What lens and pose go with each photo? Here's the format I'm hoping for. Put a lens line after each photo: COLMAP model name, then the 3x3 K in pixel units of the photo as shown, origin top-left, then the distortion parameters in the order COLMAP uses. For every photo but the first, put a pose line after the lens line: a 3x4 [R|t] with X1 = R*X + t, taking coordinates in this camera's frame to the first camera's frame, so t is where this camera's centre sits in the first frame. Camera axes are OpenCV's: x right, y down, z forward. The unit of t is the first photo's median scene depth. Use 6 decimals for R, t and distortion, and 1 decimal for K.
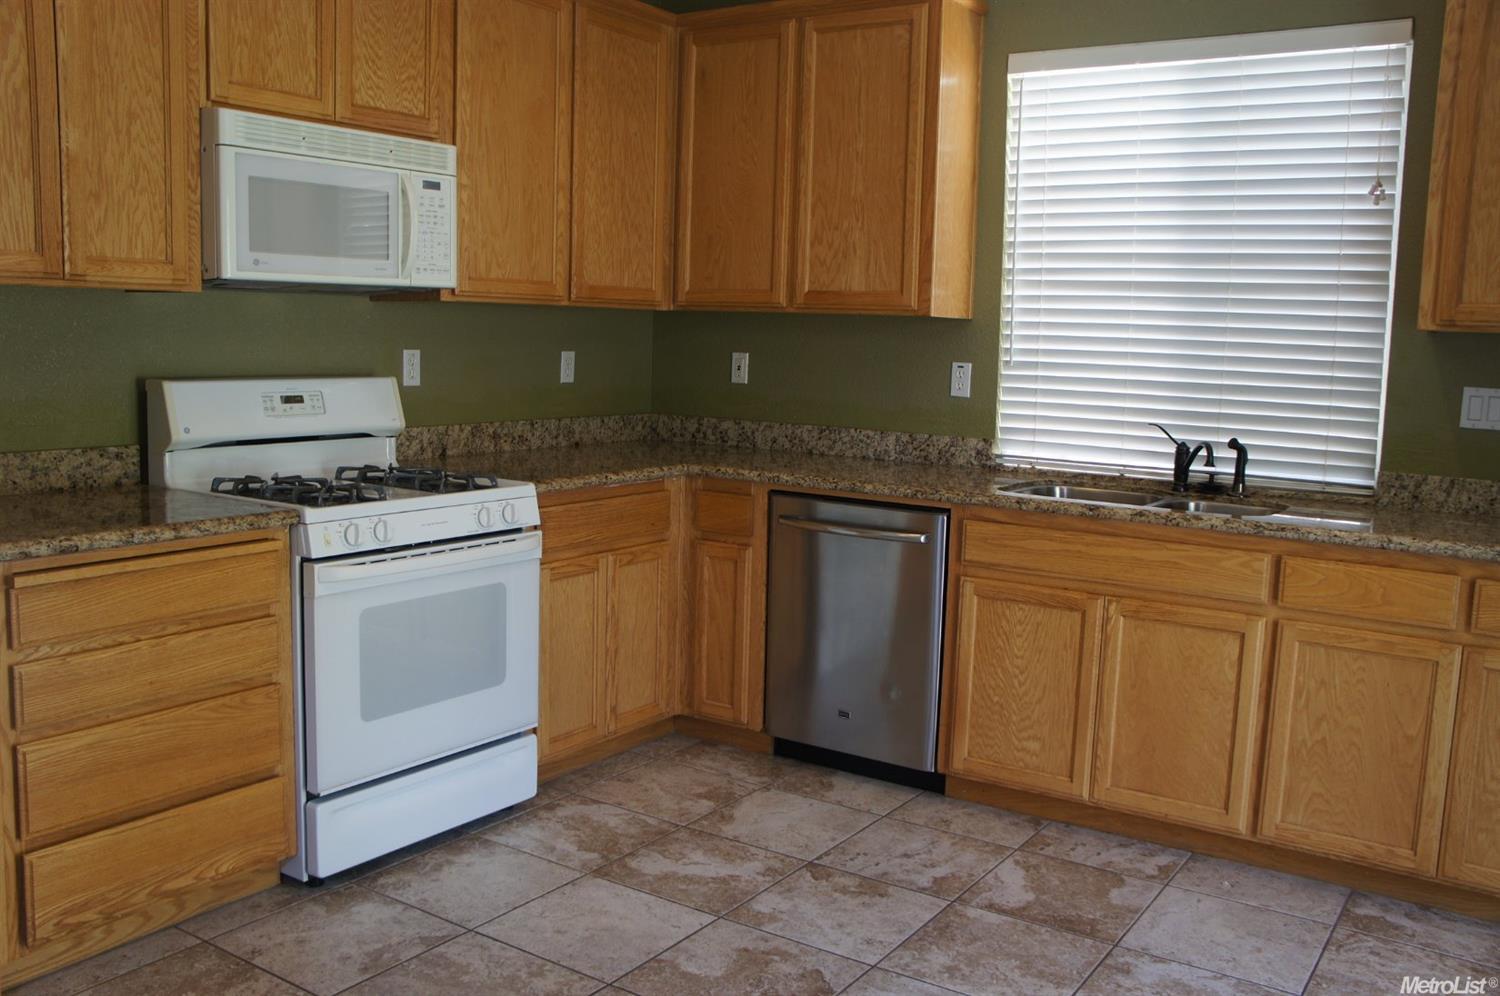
lens RADIAL K [[1298.4, 0, 765.7], [0, 1298.4, 492.9], [0, 0, 1]] dist [-0.147282, 0.181827]
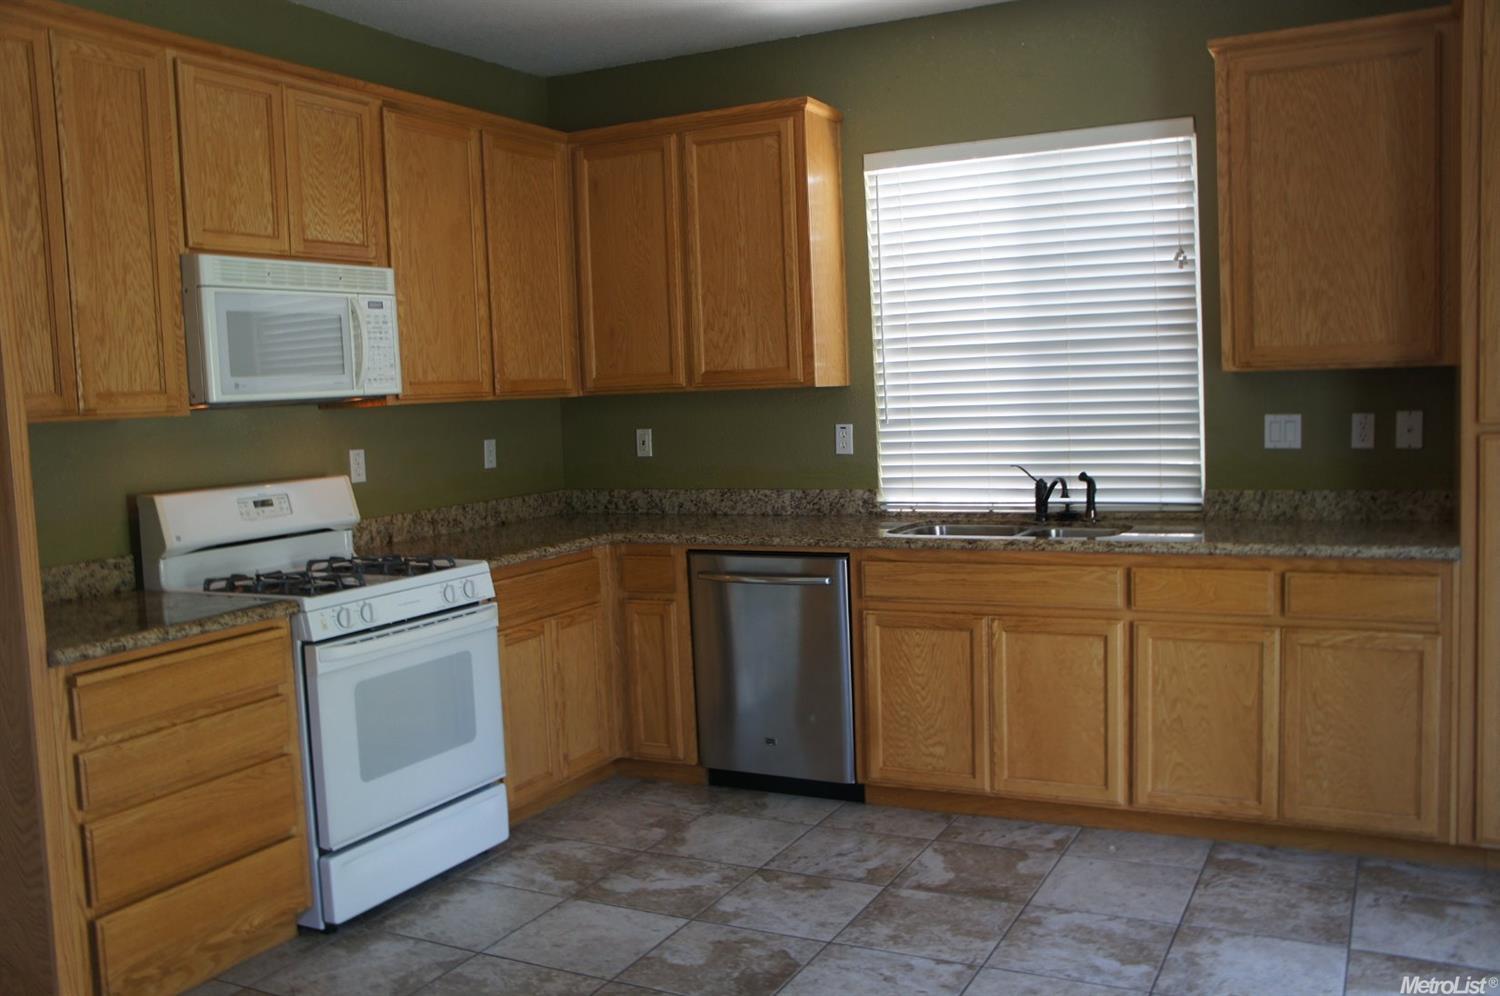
lens RADIAL K [[1298.4, 0, 765.7], [0, 1298.4, 492.9], [0, 0, 1]] dist [-0.147282, 0.181827]
pose [[0.990843, -0.078903, 0.109564, -0.056341], [0.083632, 0.995723, -0.039251, -0.001856], [-0.105999, 0.048054, 0.993204, -0.151159]]
